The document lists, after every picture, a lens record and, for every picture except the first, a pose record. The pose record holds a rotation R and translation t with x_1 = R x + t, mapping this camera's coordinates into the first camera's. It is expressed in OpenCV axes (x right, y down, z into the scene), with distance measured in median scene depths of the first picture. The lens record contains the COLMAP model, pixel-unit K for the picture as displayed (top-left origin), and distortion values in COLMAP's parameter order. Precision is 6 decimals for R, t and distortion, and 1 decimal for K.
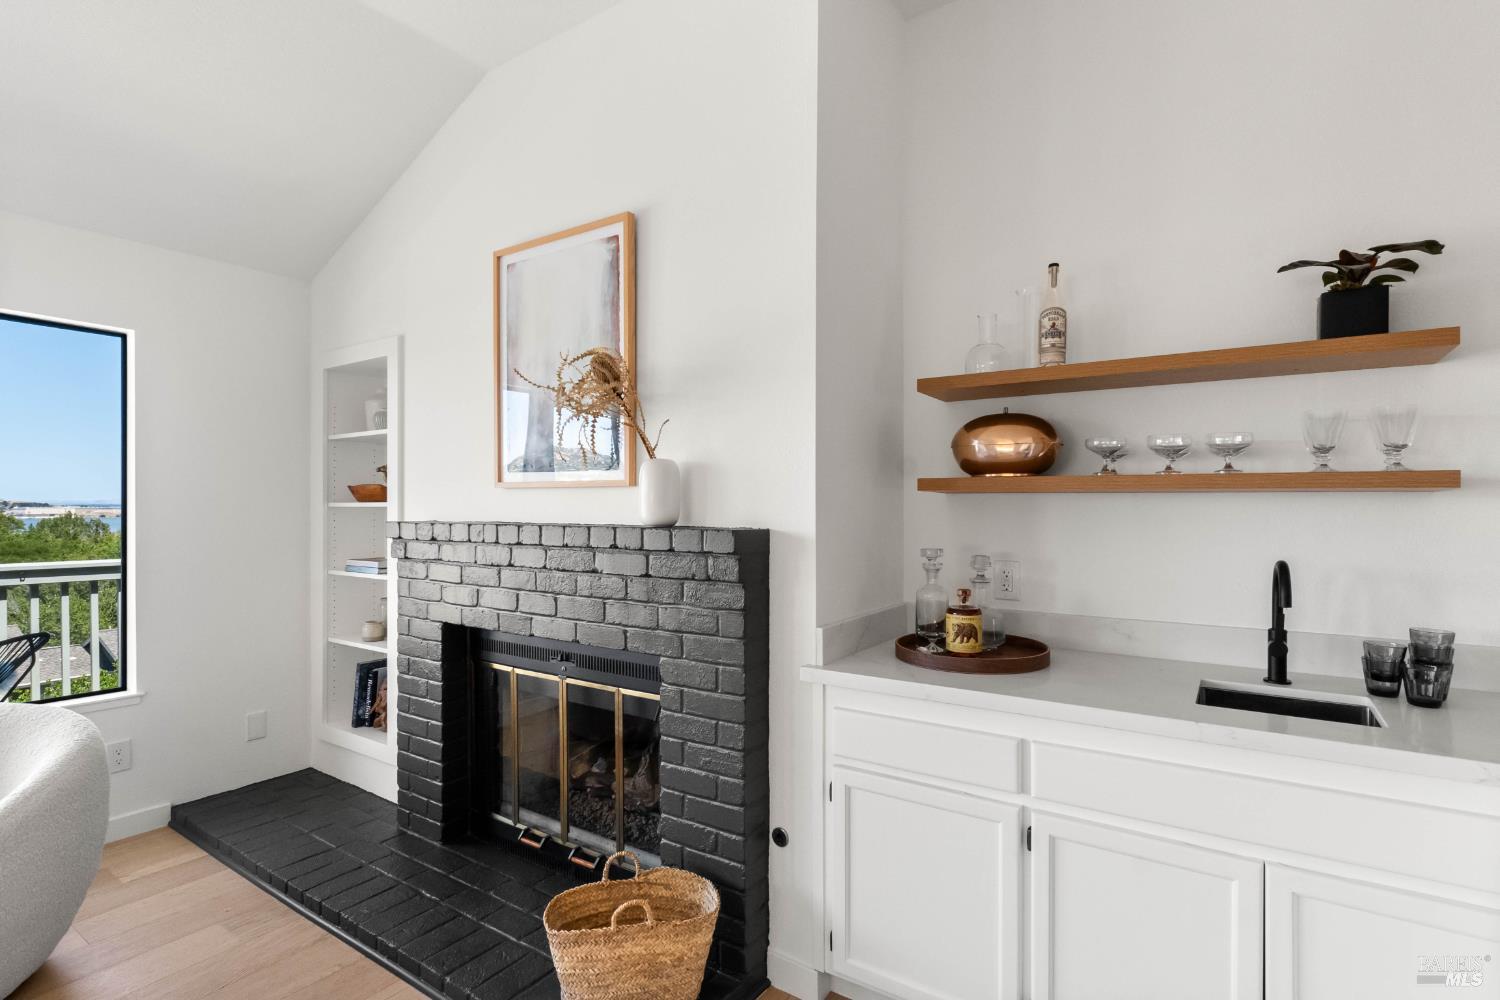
lens RADIAL K [[741.0, 0, 760.2], [0, 741.0, 501.2], [0, 0, 1]] dist [0.001262, -0.000287]
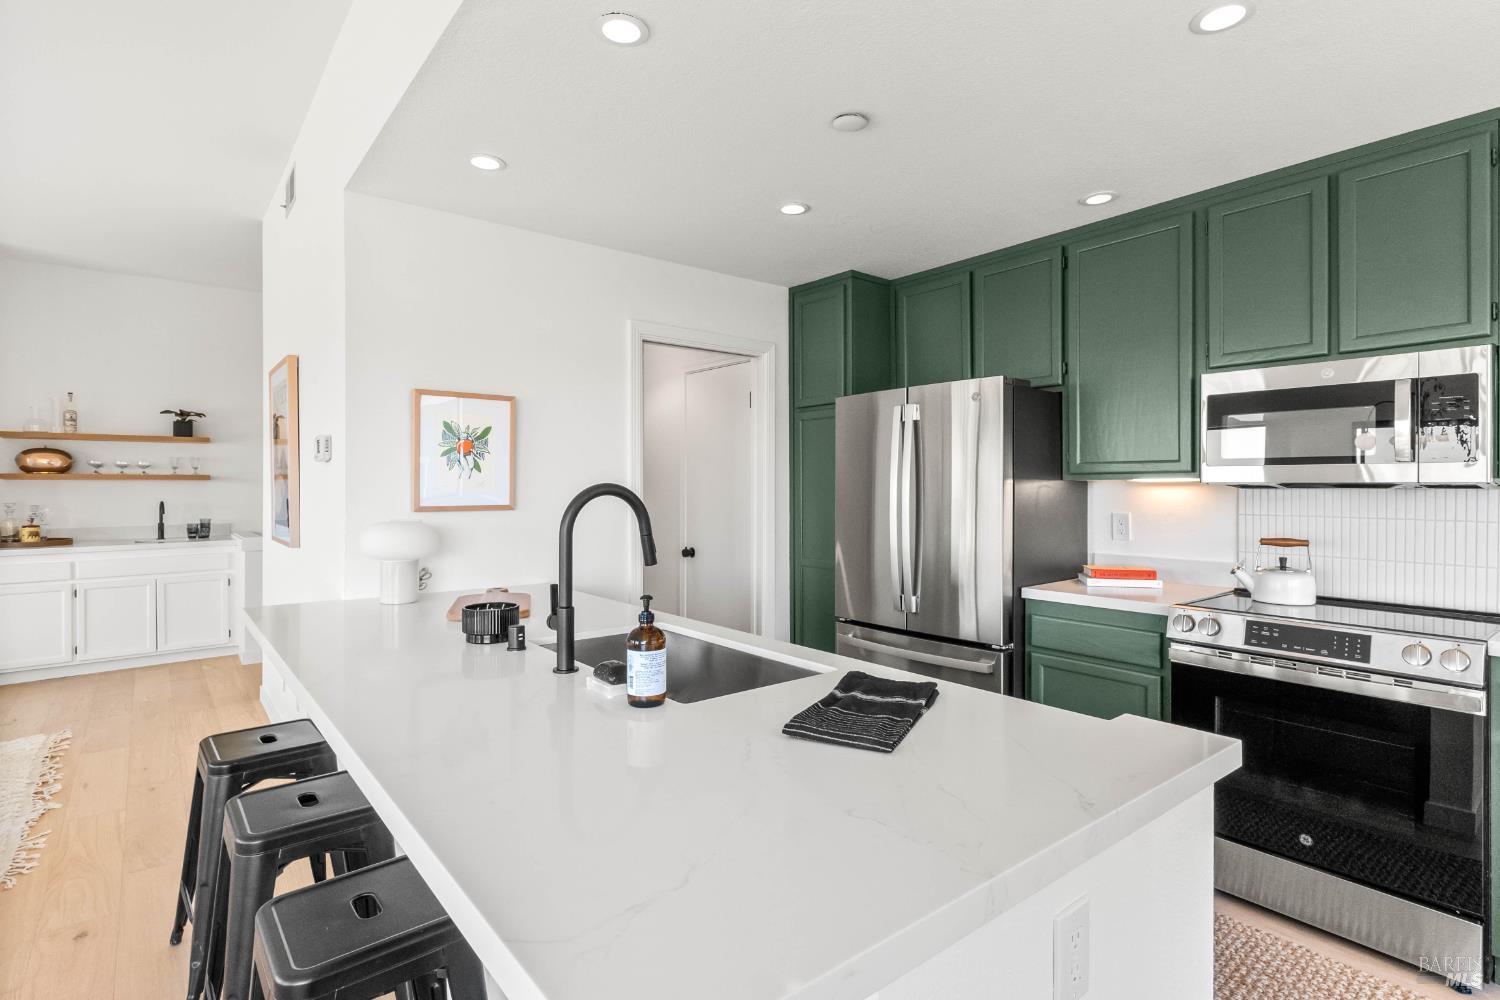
lens RADIAL K [[741.0, 0, 752.3], [0, 741.0, 486.3], [0, 0, 1]] dist [0.001262, -0.000287]
pose [[0.290129, -0.003233, 0.956982, -1.583358], [0.004858, 0.999986, 0.001905, 0.018756], [-0.956975, 0.004097, 0.290141, -2.312143]]
